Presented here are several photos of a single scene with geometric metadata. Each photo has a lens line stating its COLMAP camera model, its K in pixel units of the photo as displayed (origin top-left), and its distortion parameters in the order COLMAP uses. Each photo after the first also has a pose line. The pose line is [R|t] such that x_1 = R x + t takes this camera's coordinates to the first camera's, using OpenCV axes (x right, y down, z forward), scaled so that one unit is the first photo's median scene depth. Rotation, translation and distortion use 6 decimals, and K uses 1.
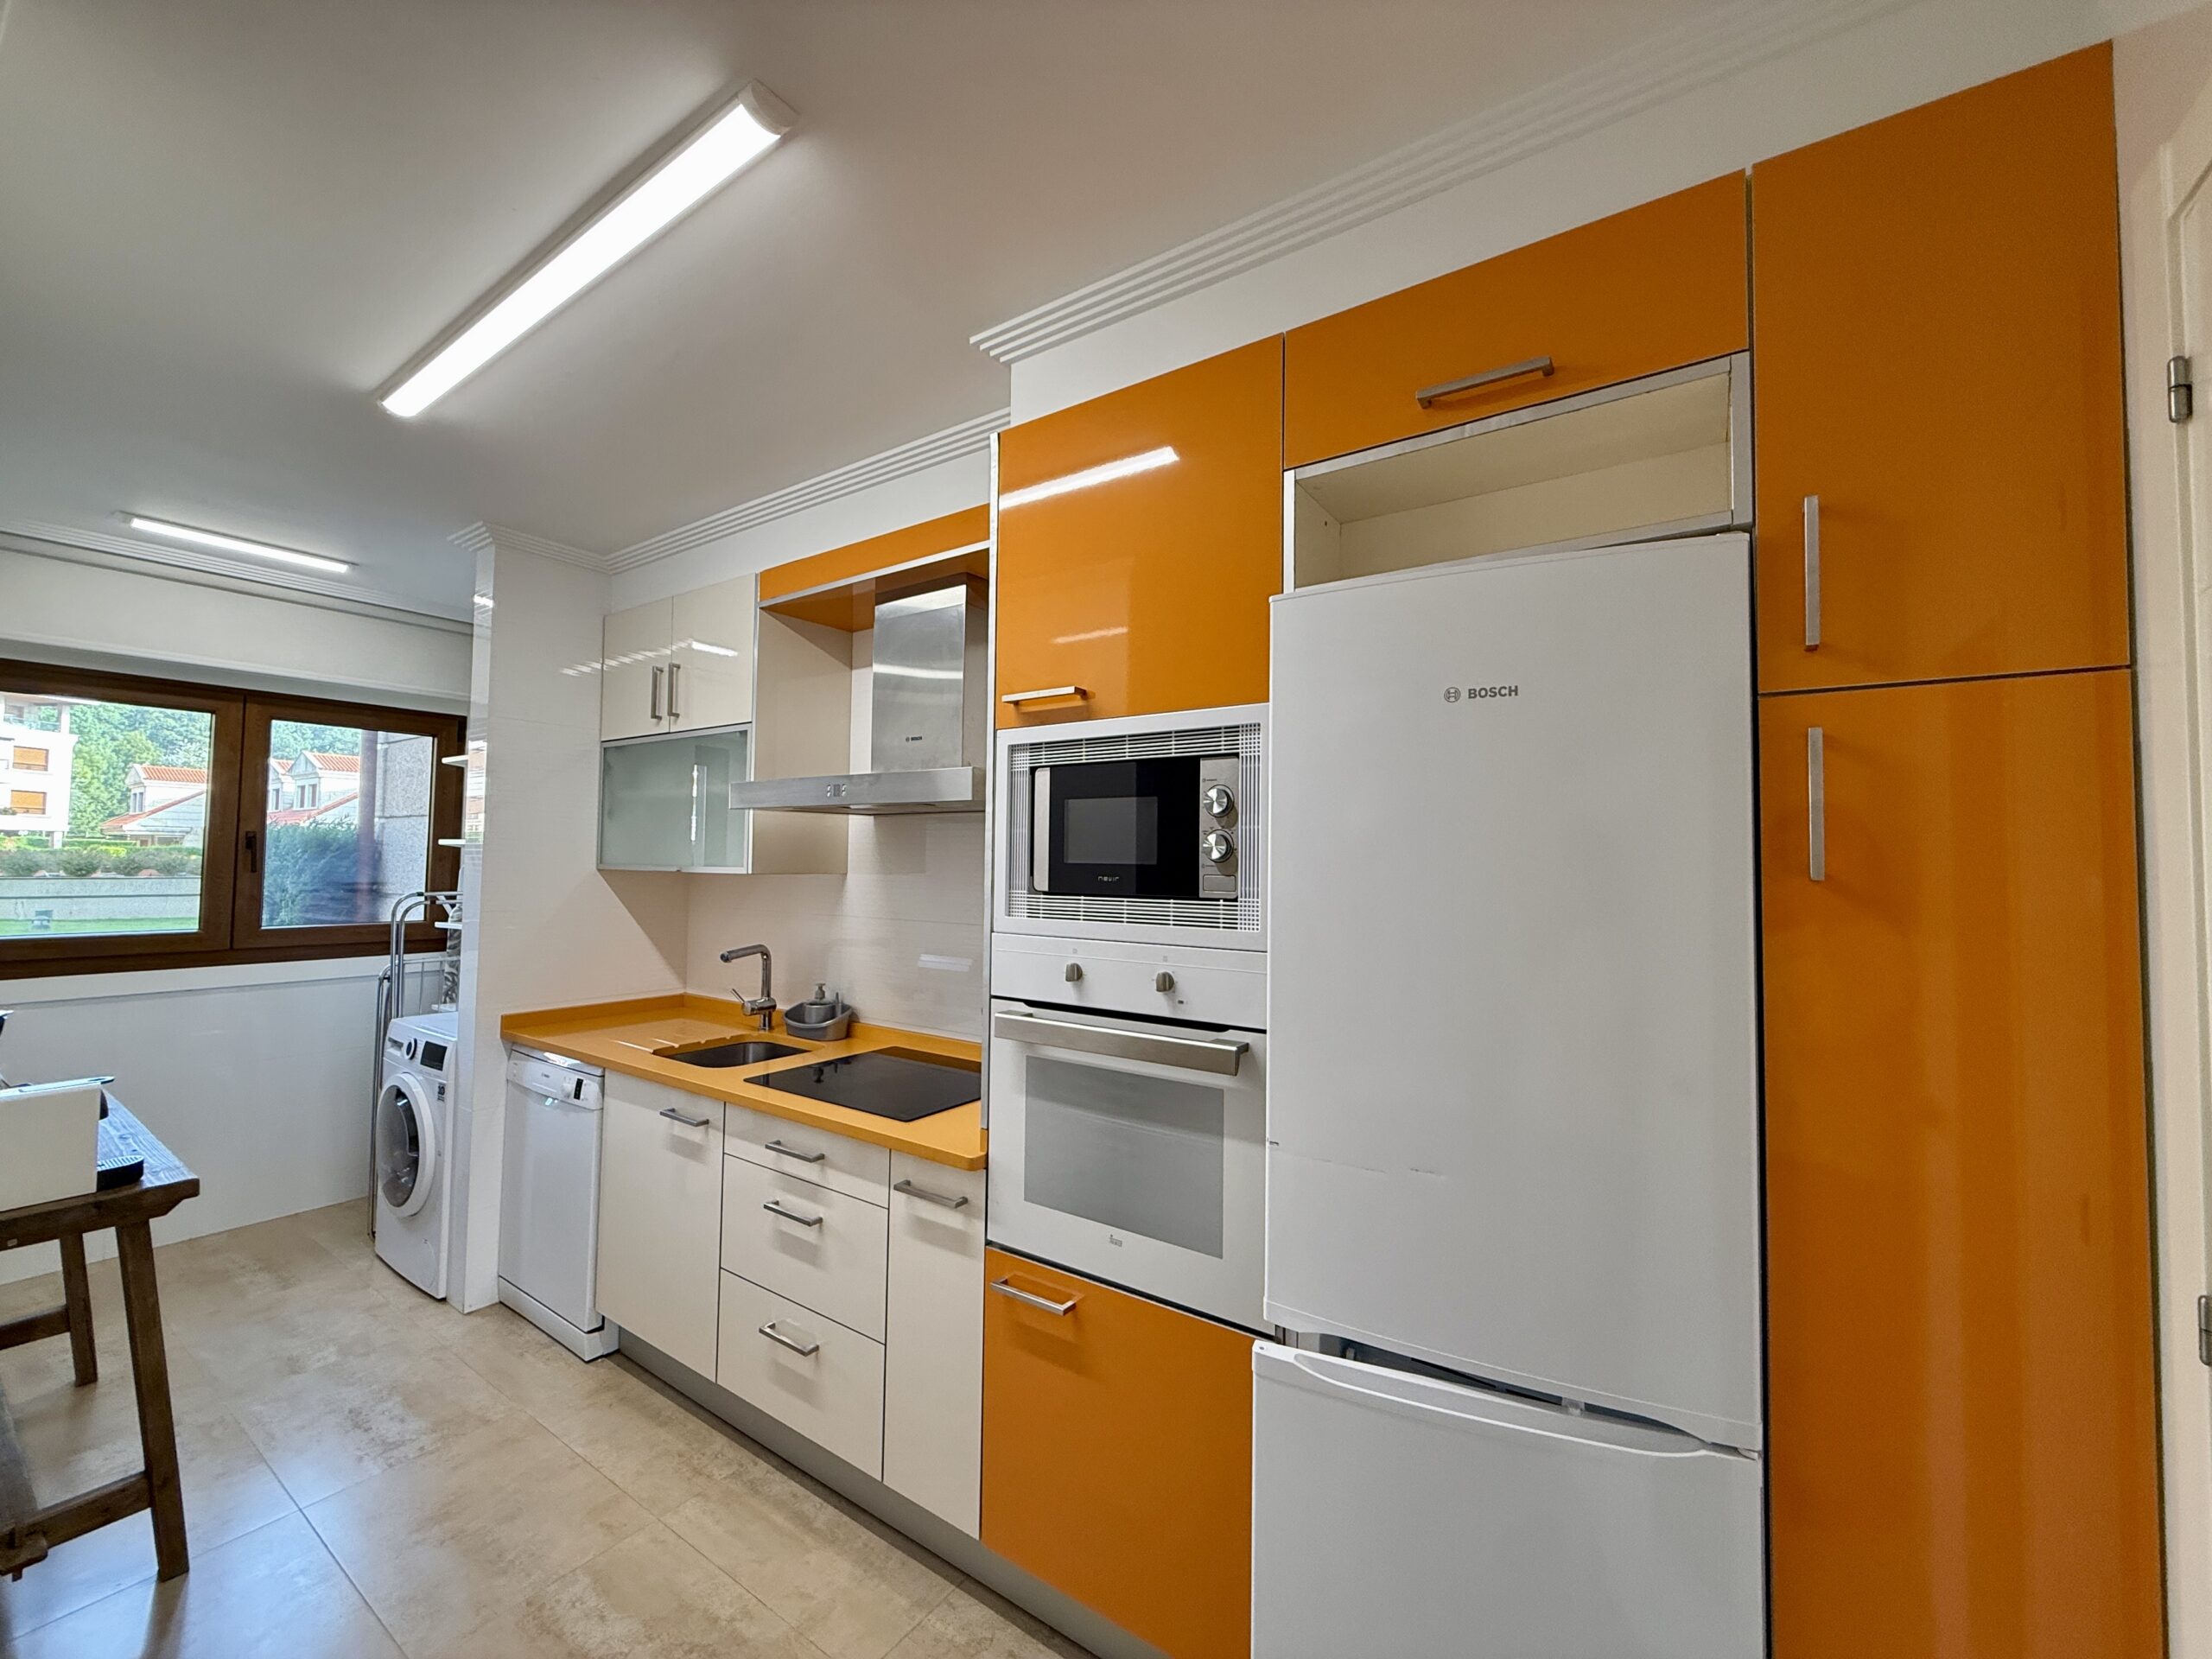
lens RADIAL K [[879.5, 0, 1101.1], [0, 879.5, 830.8], [0, 0, 1]] dist [0.000278, -0.000098]
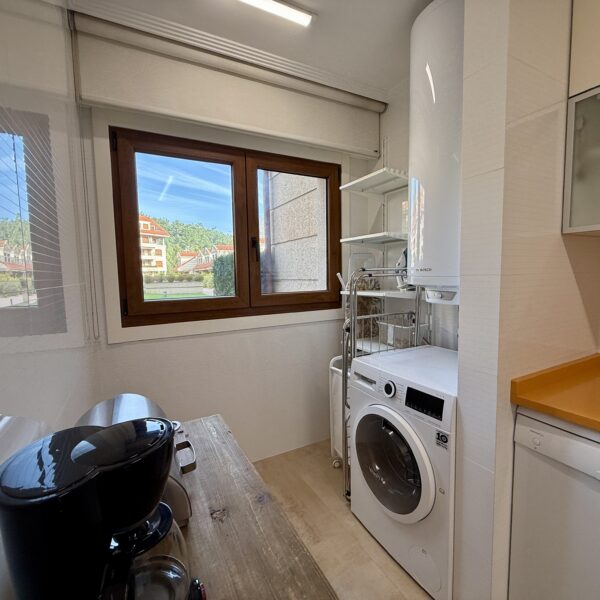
lens RADIAL K [[318.4, 0, 297.7], [0, 318.4, 301.1], [0, 0, 1]] dist [-0.000467, 0.000010]
pose [[0.887594, 0.005697, -0.460591, -0.757511], [0.051946, 0.992307, 0.112378, 0.071307], [0.457688, -0.123672, 0.880470, 0.607662]]
